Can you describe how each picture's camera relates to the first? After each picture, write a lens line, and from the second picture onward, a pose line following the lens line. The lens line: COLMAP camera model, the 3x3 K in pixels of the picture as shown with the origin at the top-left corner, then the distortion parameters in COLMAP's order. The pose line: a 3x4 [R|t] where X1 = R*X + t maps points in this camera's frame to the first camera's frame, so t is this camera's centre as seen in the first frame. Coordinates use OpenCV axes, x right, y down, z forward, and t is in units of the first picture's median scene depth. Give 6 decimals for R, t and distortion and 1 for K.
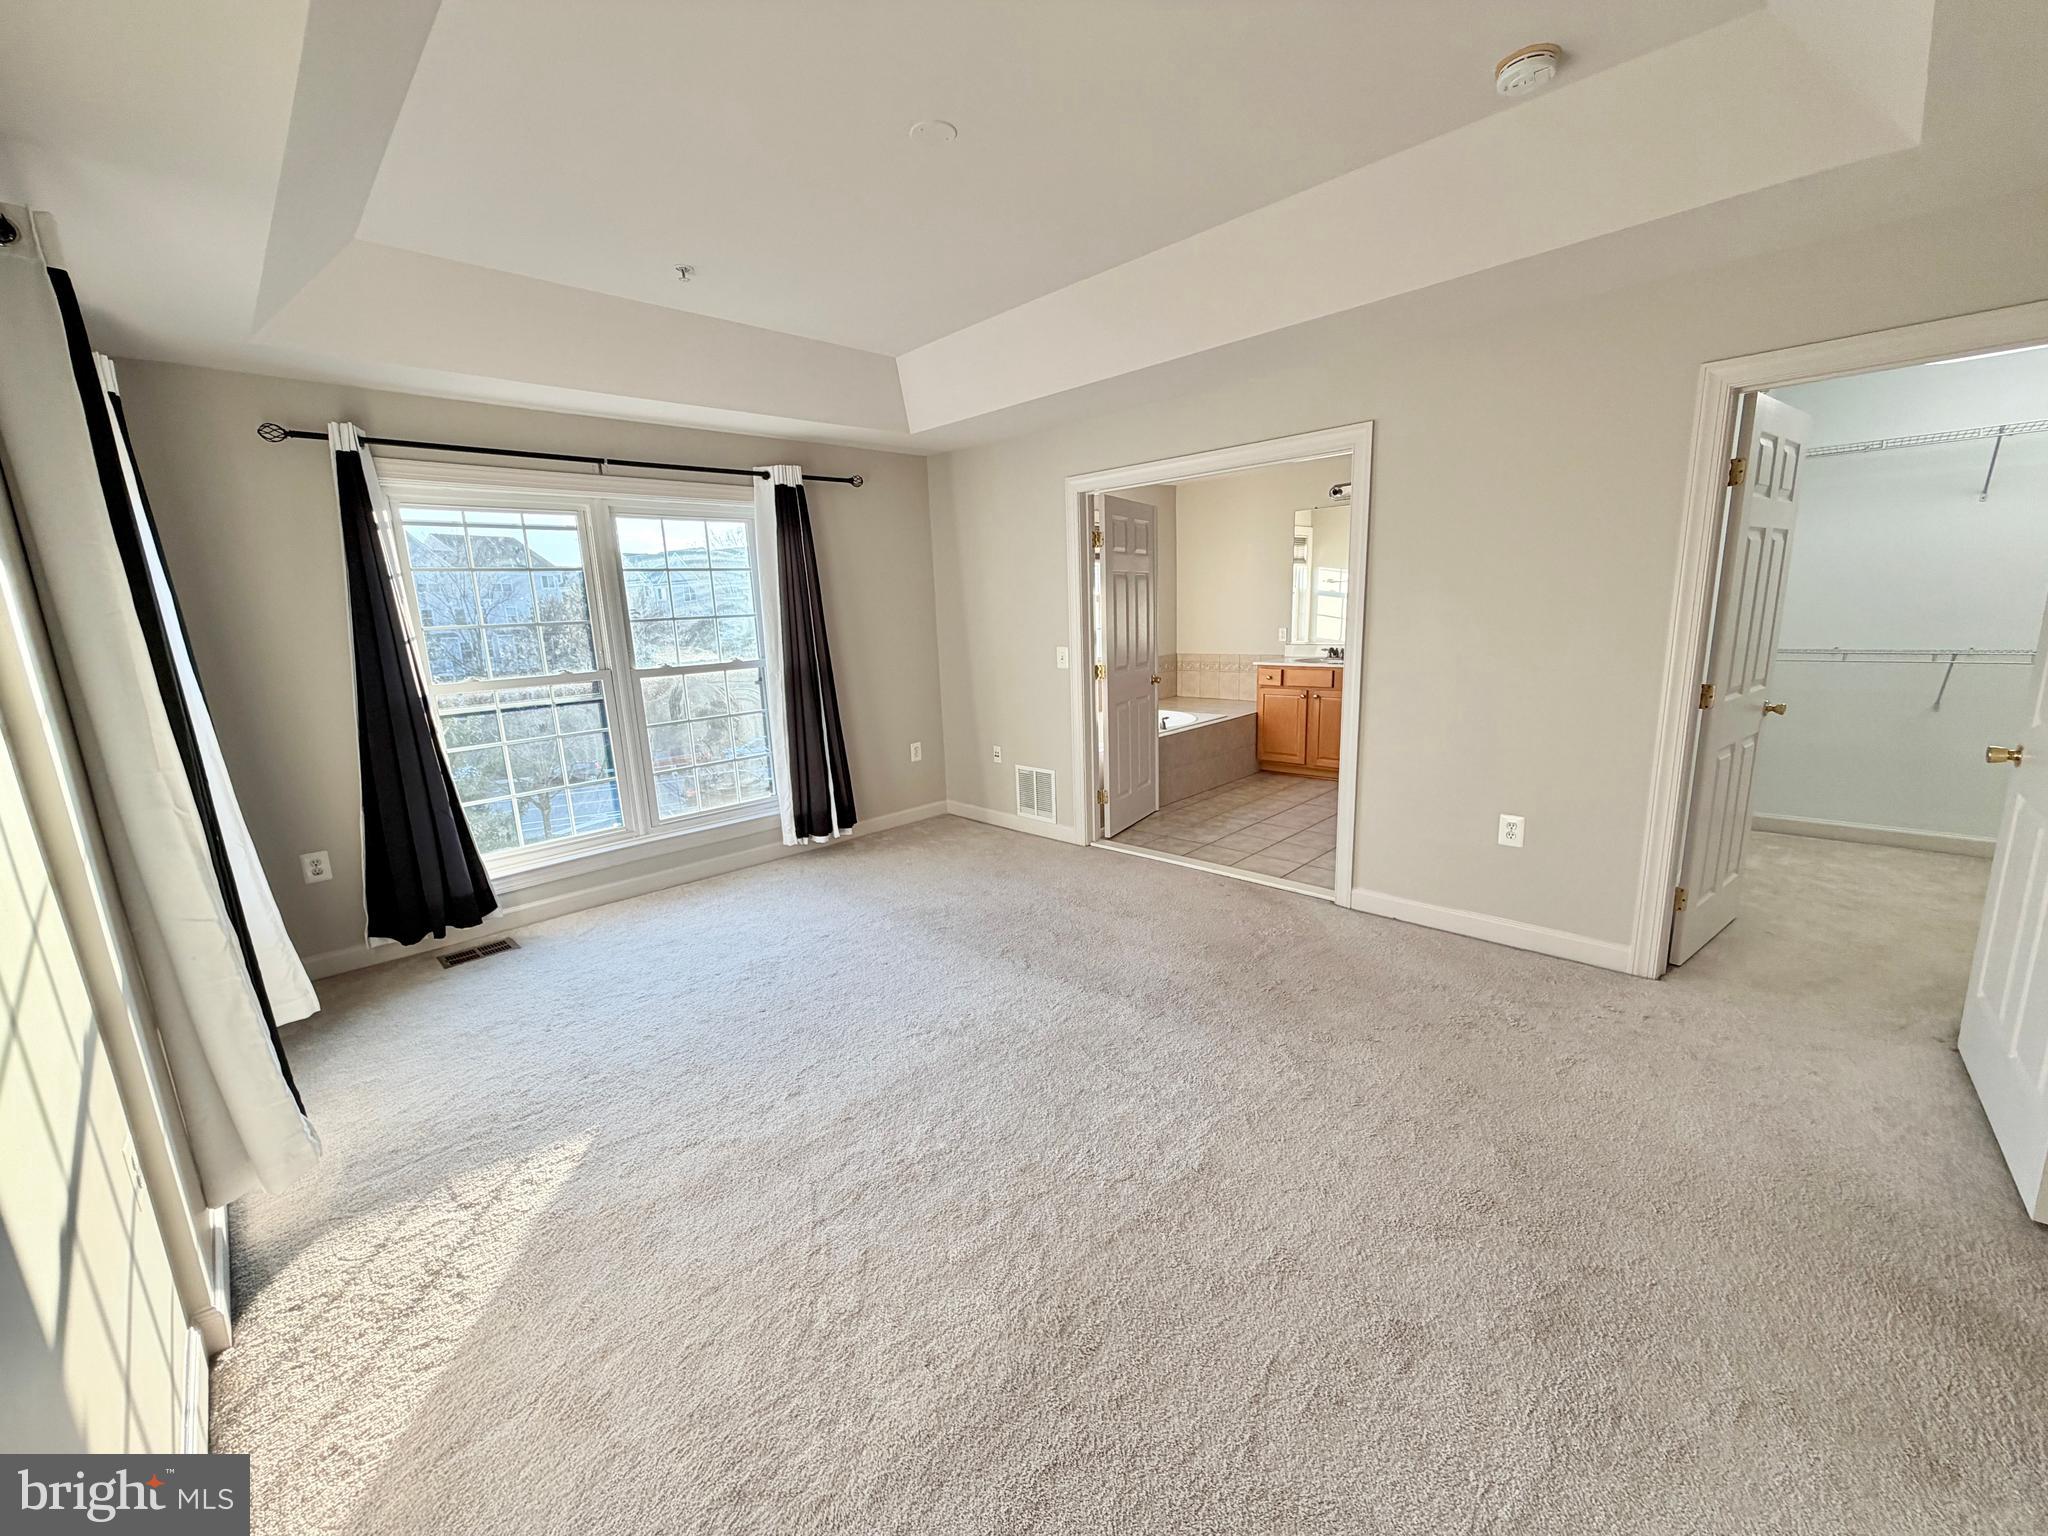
lens RADIAL K [[809.8, 0, 1024.0], [0, 809.8, 768.0], [0, 0, 1]] dist [0.000964, 0.000162]
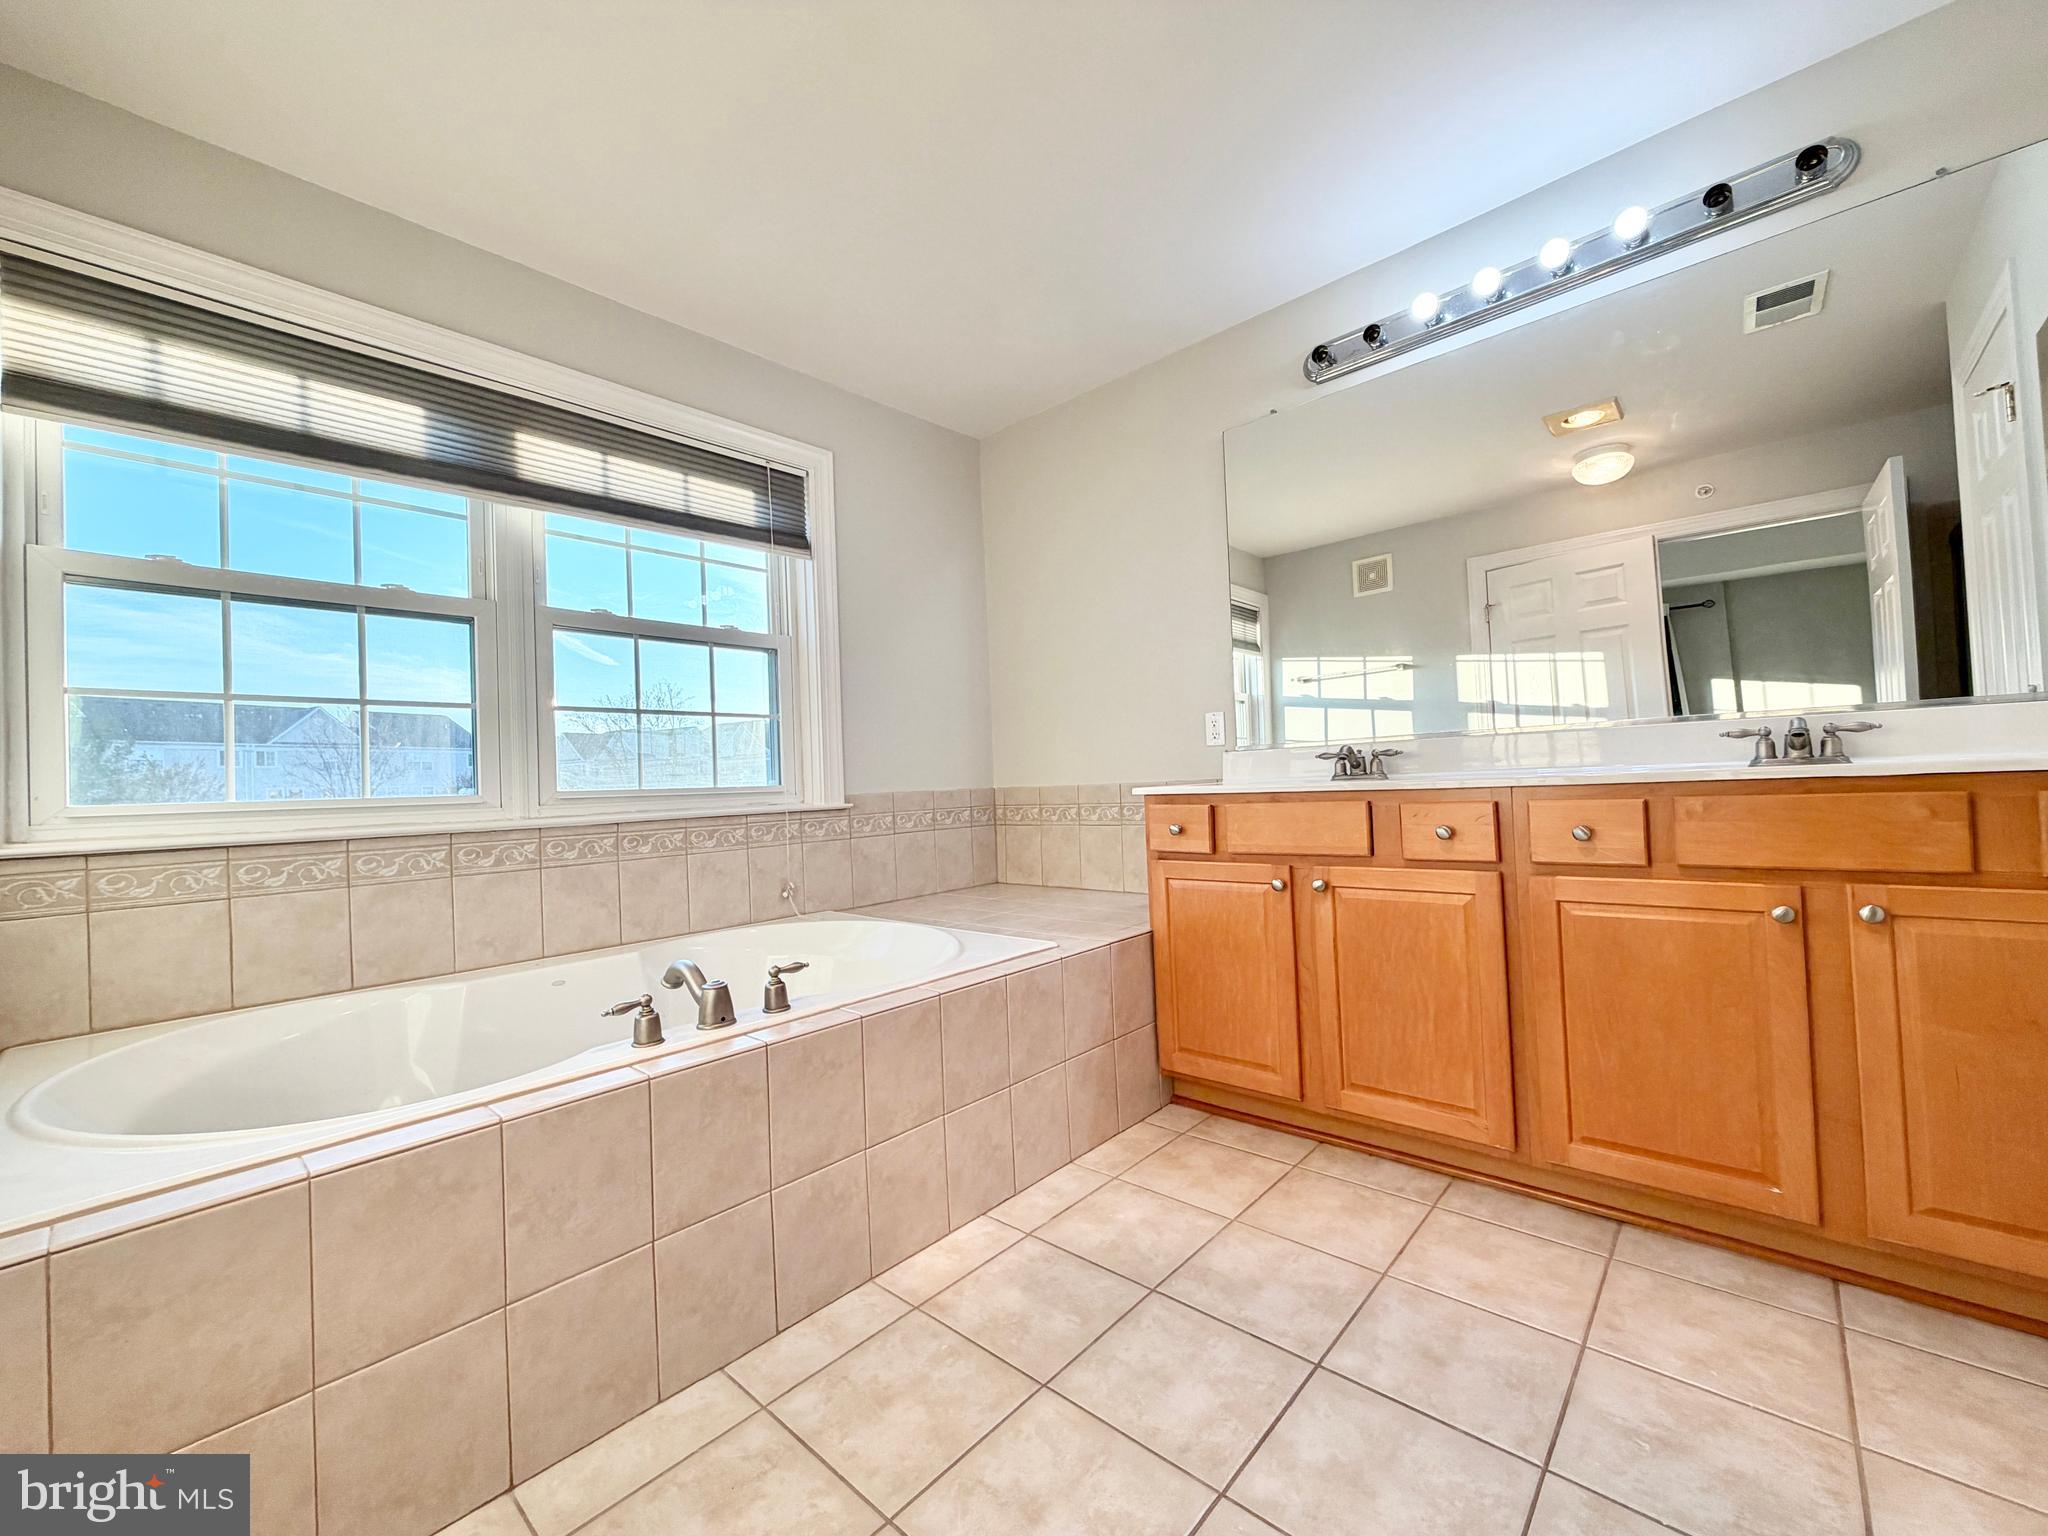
lens RADIAL K [[816.4, 0, 1019.7], [0, 816.4, 767.6], [0, 0, 1]] dist [-0.001311, 0.000071]
pose [[0.999267, -0.000662, 0.038282, 0.314732], [0.009183, 0.974811, -0.222843, -0.085555], [-0.037170, 0.223031, 0.974102, 0.931920]]
